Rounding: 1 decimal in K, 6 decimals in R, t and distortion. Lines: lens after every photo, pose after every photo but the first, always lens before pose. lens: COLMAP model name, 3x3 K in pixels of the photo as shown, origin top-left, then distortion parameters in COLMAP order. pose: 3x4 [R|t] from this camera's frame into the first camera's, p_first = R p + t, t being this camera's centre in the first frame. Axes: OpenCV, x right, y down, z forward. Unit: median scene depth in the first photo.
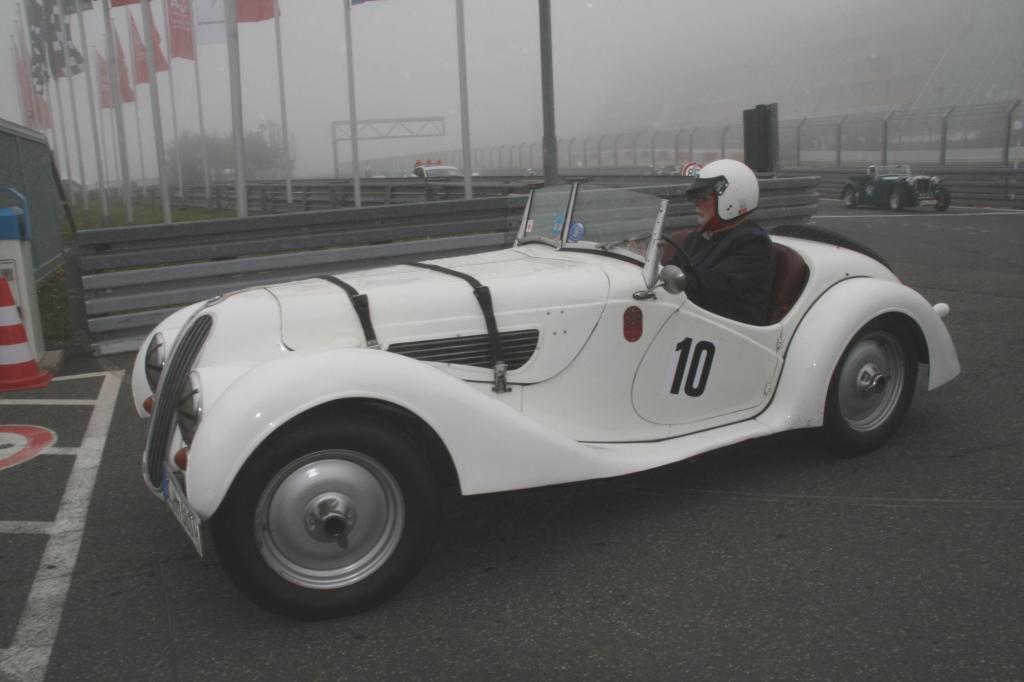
lens RADIAL K [[883.1, 0, 512.5], [0, 883.1, 355.2], [0, 0, 1]] dist [-0.169332, 0.188830]
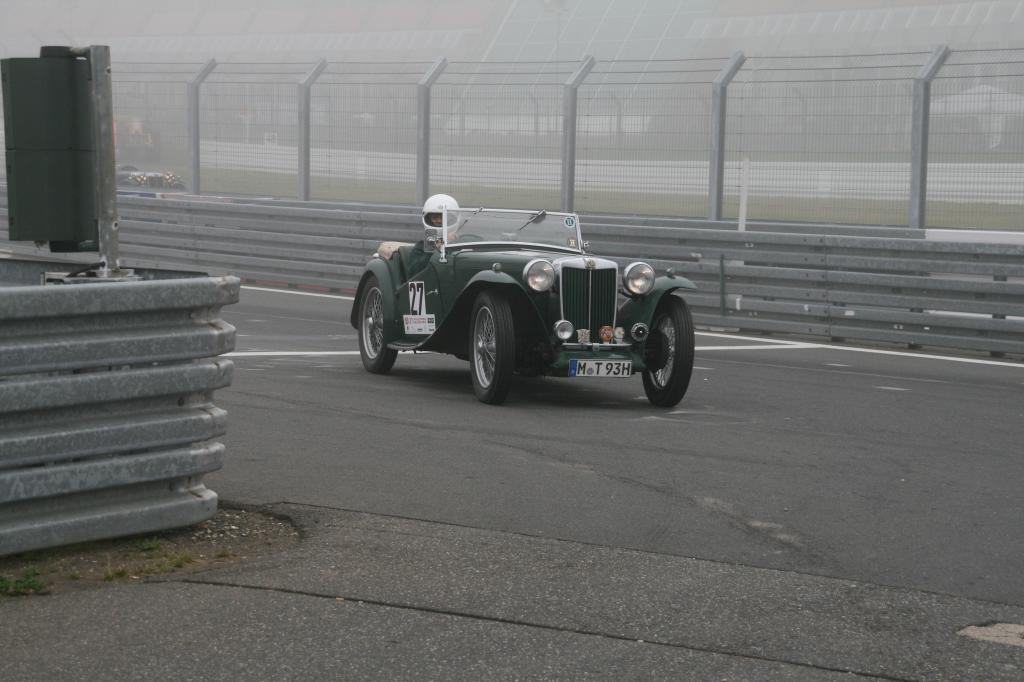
lens RADIAL K [[2456.1, 0, 514.3], [0, 2456.1, 363.4], [0, 0, 1]] dist [0.548988, 0.312659]
pose [[0.904812, 0.021487, 0.425269, 0.065385], [0.035454, 0.991457, -0.125525, -0.073359], [-0.424332, 0.128654, 0.896320, 0.137244]]
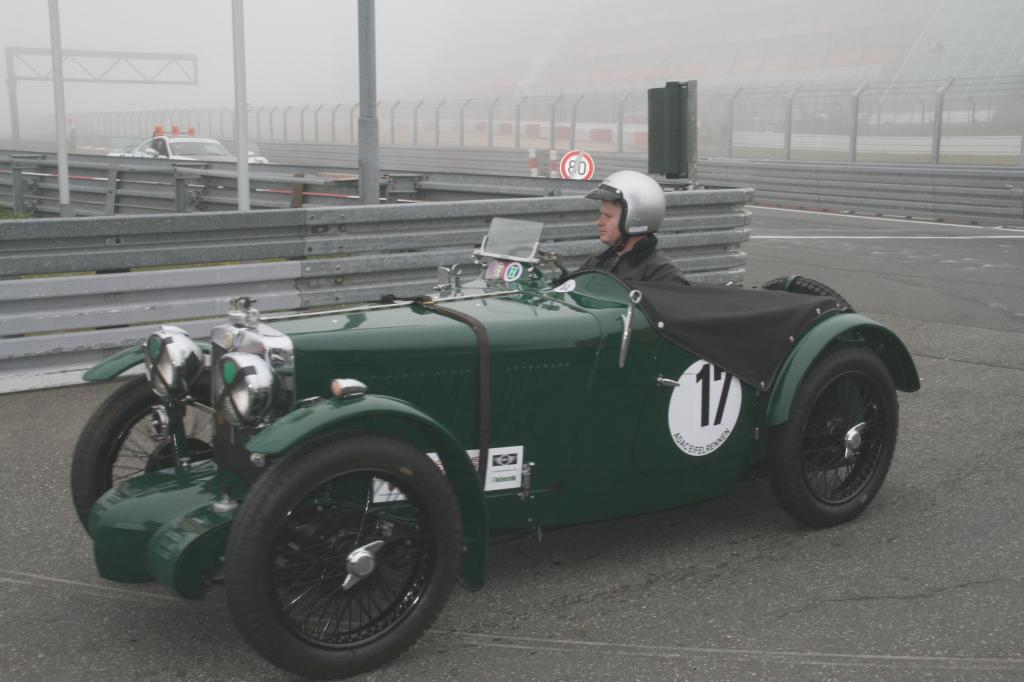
lens RADIAL K [[1345.6, 0, 513.0], [0, 1345.6, 356.1], [0, 0, 1]] dist [-0.012101, 0.500247]
pose [[0.987278, 0.020714, 0.157650, -0.012194], [-0.012284, 0.998451, -0.054260, -0.013181], [-0.158529, 0.051633, 0.986003, -0.069441]]
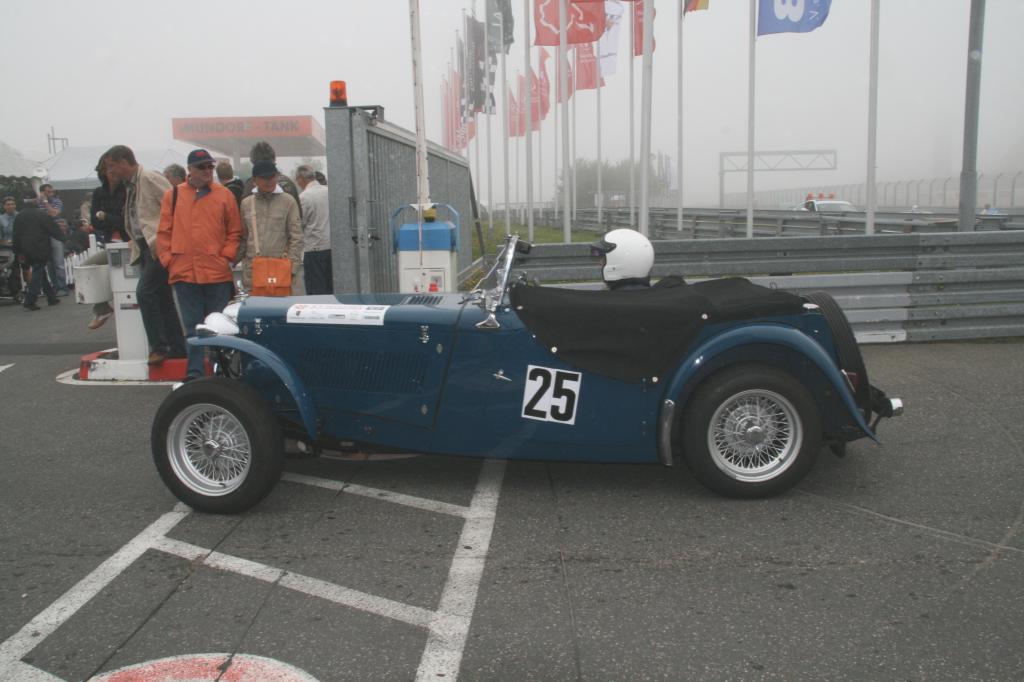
lens RADIAL K [[879.8, 0, 511.8], [0, 879.8, 356.8], [0, 0, 1]] dist [-0.168114, 0.182720]
pose [[0.910328, 0.088328, -0.404353, -0.027573], [-0.100966, 0.994840, -0.009990, 0.004793], [0.401384, 0.049920, 0.914548, -0.008134]]
